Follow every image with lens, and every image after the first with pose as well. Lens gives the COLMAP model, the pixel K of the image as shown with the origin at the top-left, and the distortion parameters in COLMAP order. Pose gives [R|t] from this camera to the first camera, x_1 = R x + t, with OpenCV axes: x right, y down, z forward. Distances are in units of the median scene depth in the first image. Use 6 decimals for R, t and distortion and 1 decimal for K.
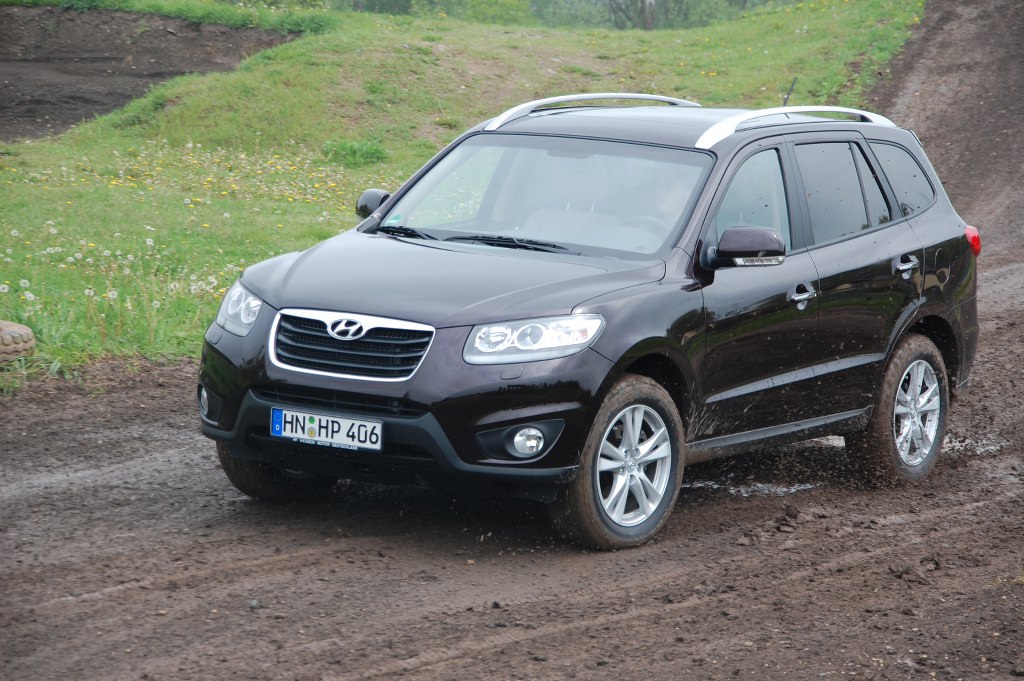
lens RADIAL K [[3357.5, 0, 535.9], [0, 3357.5, 354.0], [0, 0, 1]] dist [1.306662, 2.180286]
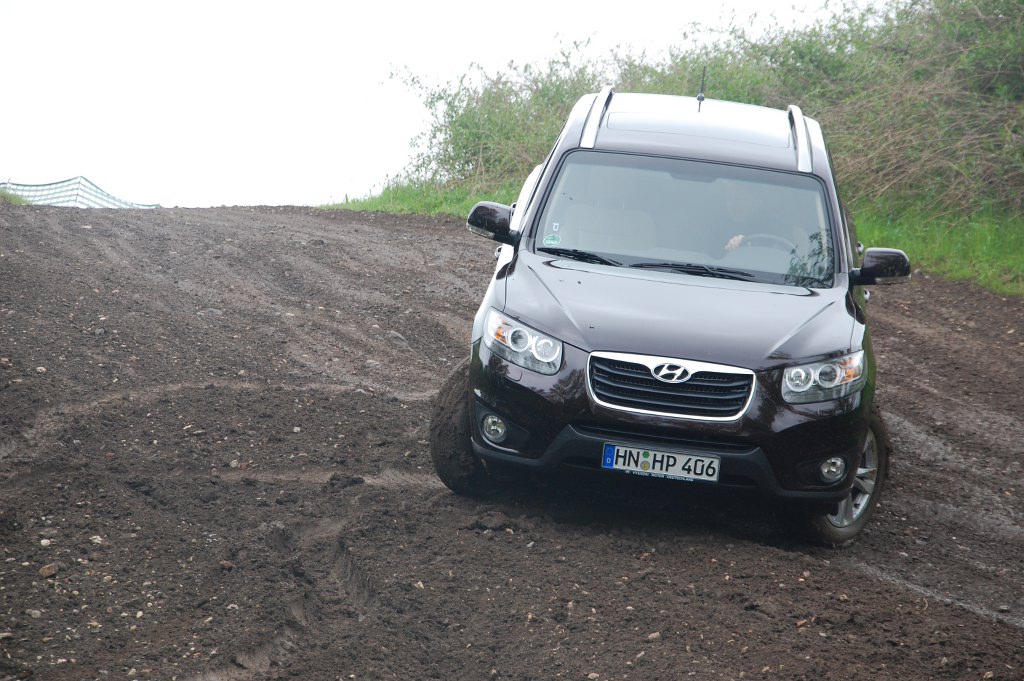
lens RADIAL K [[3357.5, 0, 535.9], [0, 3357.5, 354.0], [0, 0, 1]] dist [1.306662, 2.180286]
pose [[0.890523, -0.043075, 0.452895, -0.607285], [-0.007510, 0.993980, 0.109304, -0.136704], [-0.454877, -0.100739, 0.884838, 0.024559]]
